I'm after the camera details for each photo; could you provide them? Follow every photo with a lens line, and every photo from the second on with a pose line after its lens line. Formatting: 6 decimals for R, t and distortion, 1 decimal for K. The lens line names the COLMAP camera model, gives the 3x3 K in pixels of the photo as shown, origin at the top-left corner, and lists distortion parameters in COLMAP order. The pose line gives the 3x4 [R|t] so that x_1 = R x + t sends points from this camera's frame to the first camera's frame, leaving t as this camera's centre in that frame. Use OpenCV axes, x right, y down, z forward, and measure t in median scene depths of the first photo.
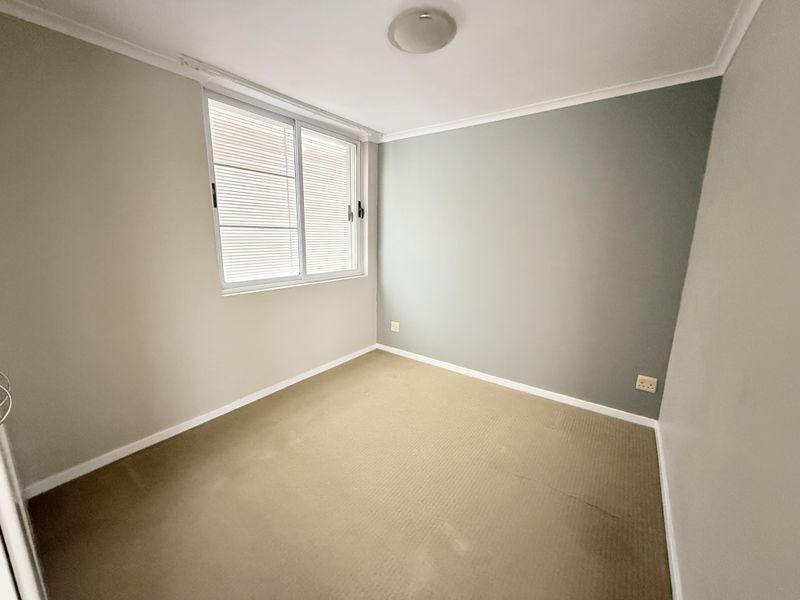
lens RADIAL K [[318.9, 0, 398.8], [0, 318.9, 303.1], [0, 0, 1]] dist [0.000127, -0.000163]
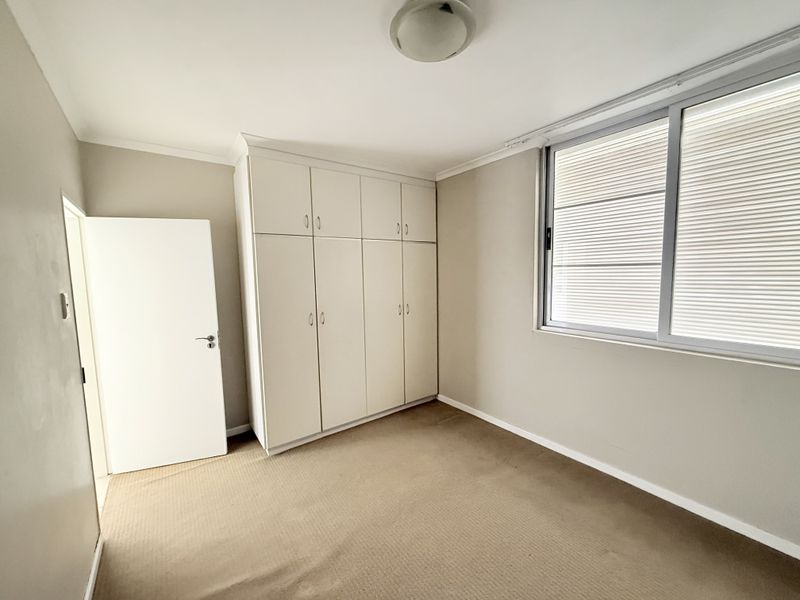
lens RADIAL K [[318.9, 0, 401.0], [0, 318.9, 296.4], [0, 0, 1]] dist [0.000127, -0.000163]
pose [[-0.296564, 0.068780, -0.952533, 0.508307], [-0.186600, 0.974006, 0.128426, -0.163705], [0.936606, 0.215829, -0.276021, 0.735967]]
